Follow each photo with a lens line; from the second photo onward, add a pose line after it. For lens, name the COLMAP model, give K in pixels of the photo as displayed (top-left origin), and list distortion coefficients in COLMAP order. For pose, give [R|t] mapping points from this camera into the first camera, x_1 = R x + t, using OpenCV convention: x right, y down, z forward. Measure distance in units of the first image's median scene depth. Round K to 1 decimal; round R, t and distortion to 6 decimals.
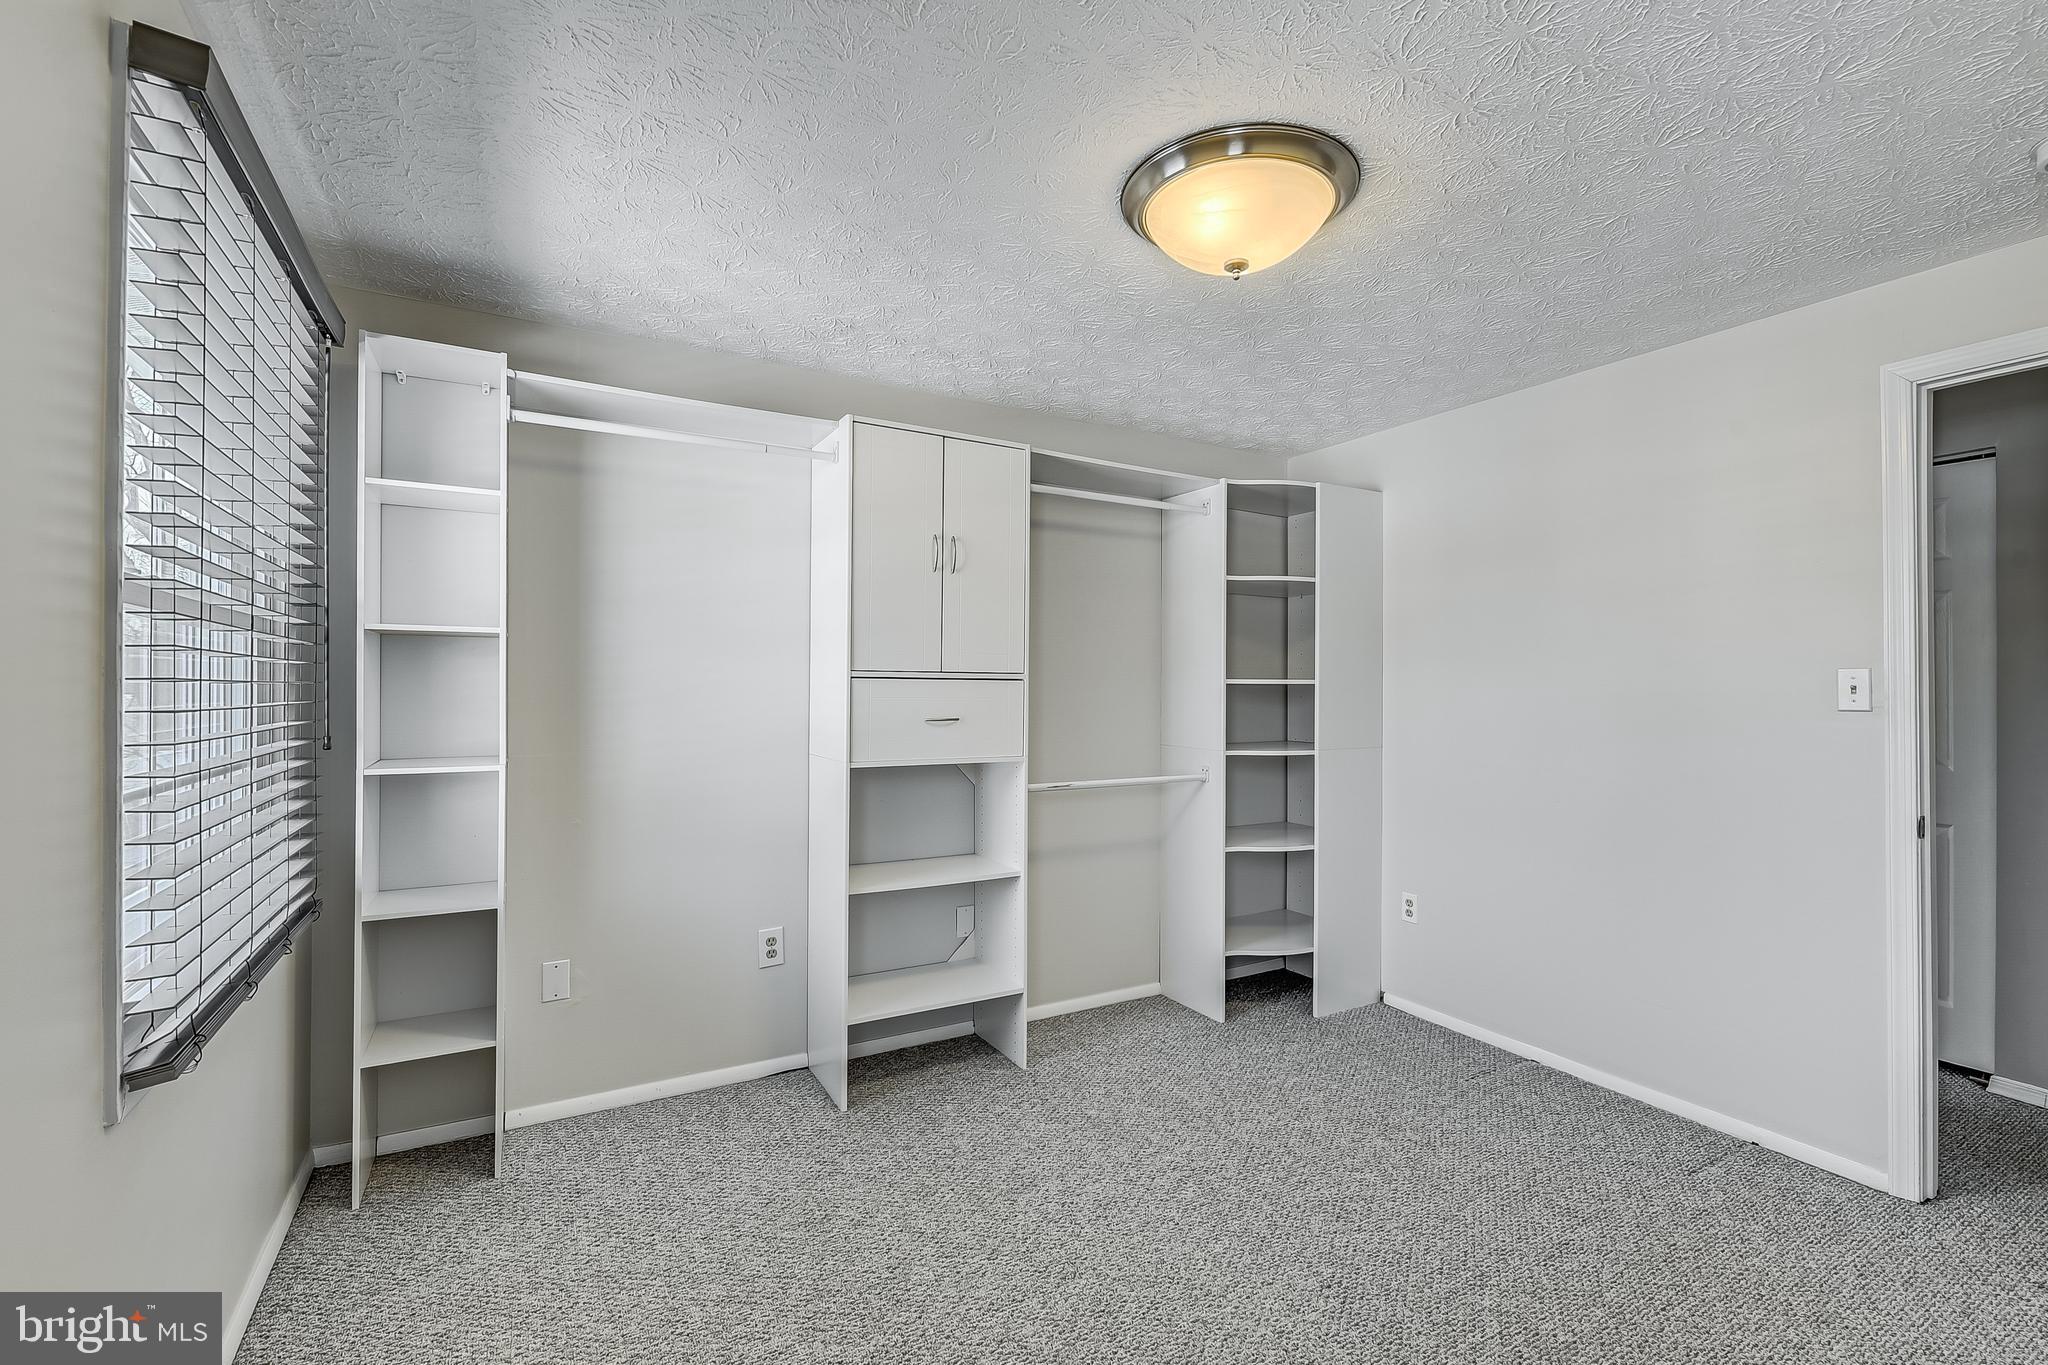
lens RADIAL K [[892.0, 0, 1028.3], [0, 892.0, 683.3], [0, 0, 1]] dist [0.001675, -0.007966]
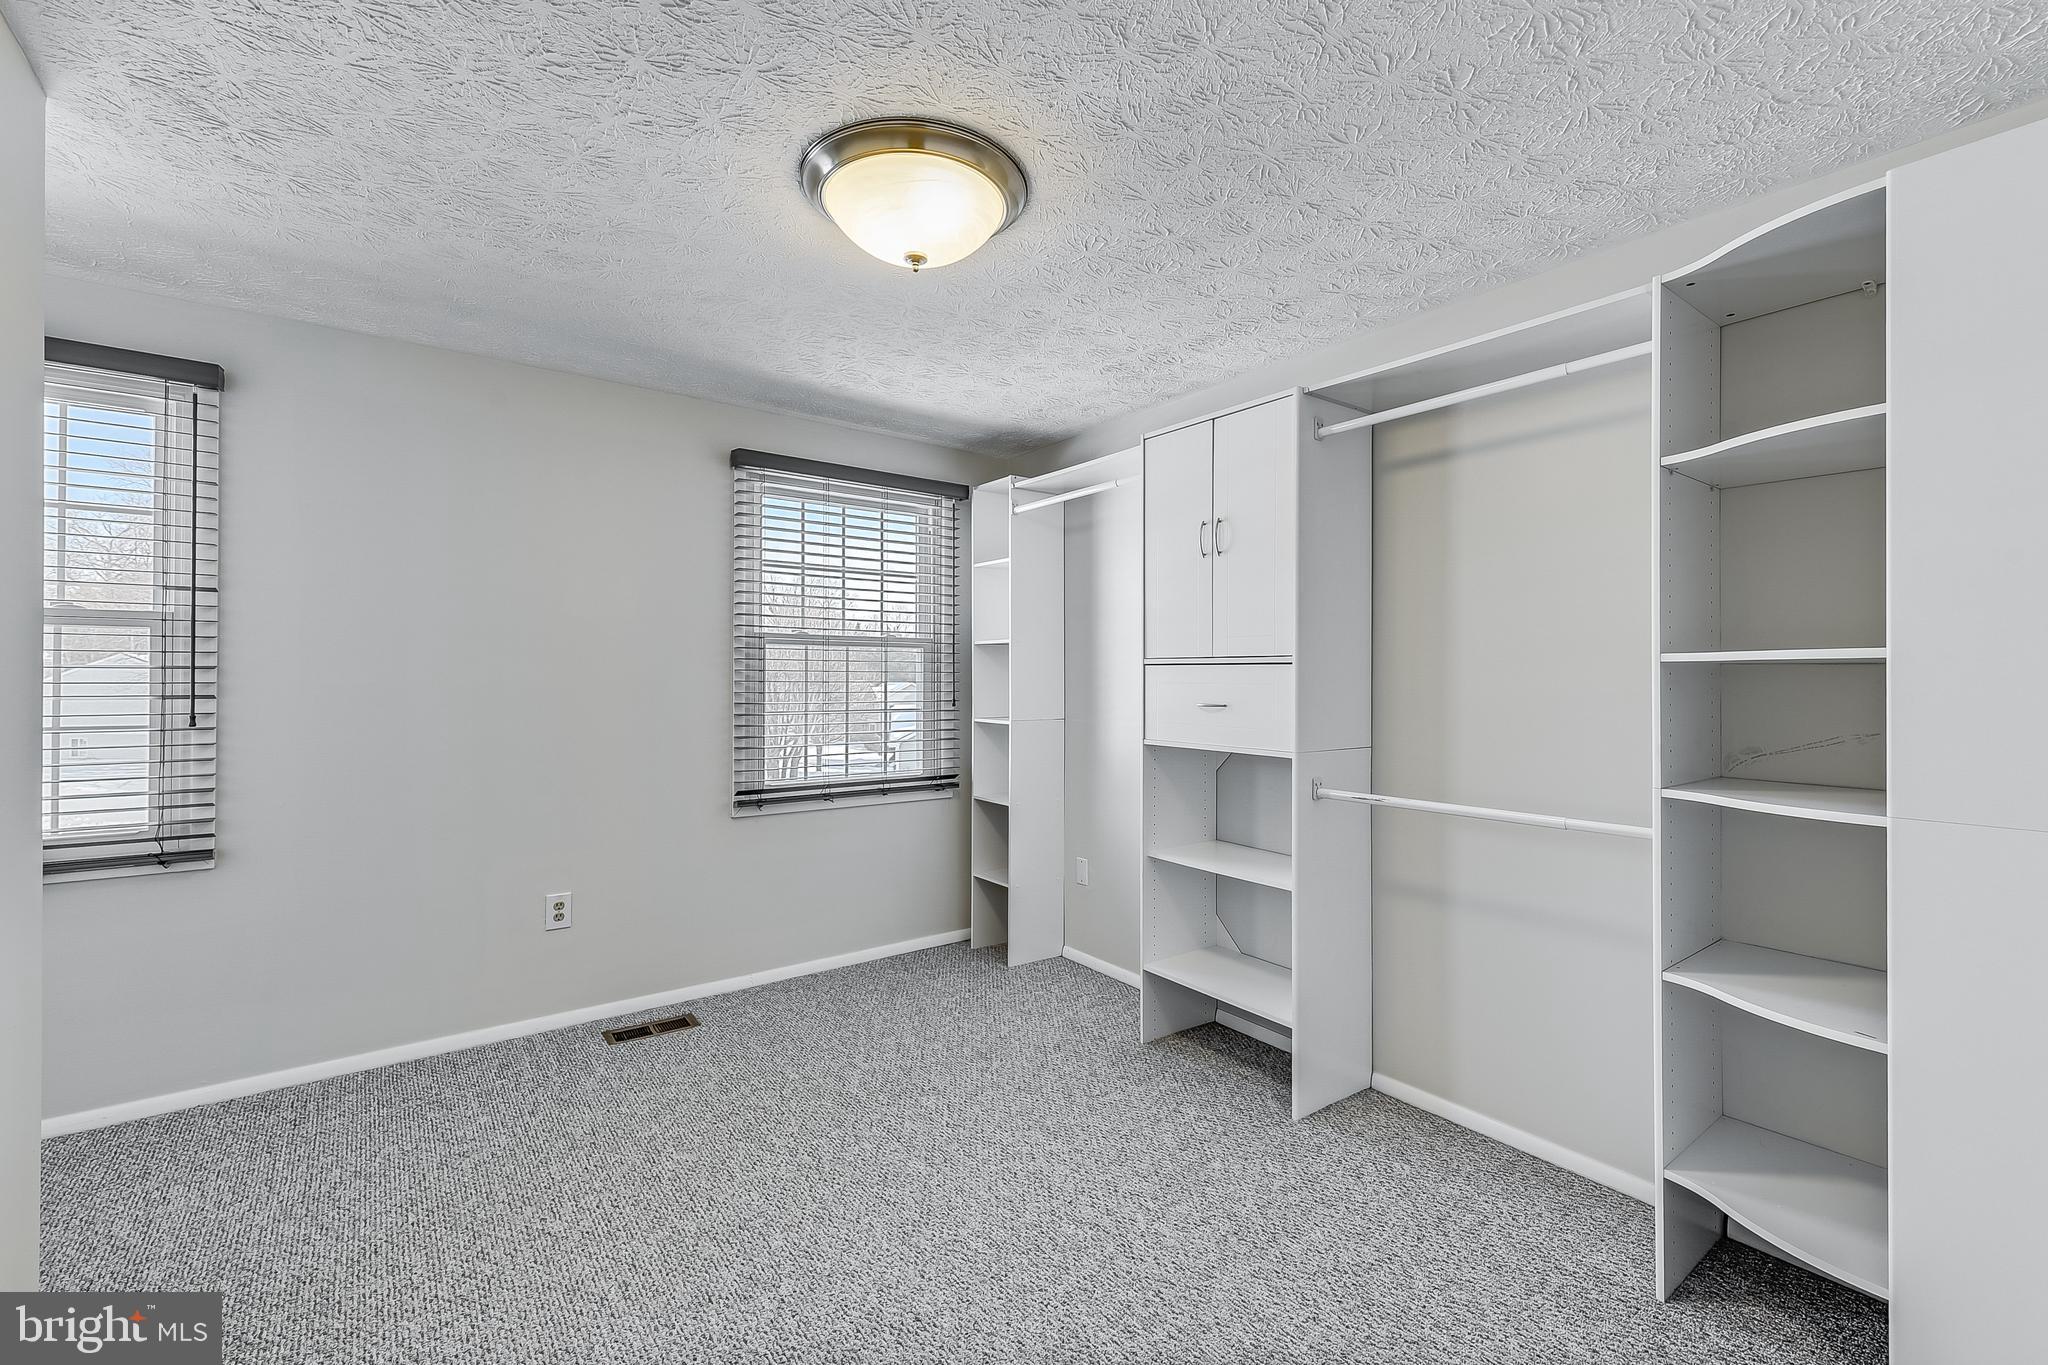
lens RADIAL K [[861.3, 0, 1005.9], [0, 861.3, 666.2], [0, 0, 1]] dist [0.000710, -0.008203]
pose [[0.101408, -0.016756, -0.994704, 0.873610], [0.002452, 0.999859, -0.016593, 0.013165], [0.994842, -0.000756, 0.101435, 0.704863]]
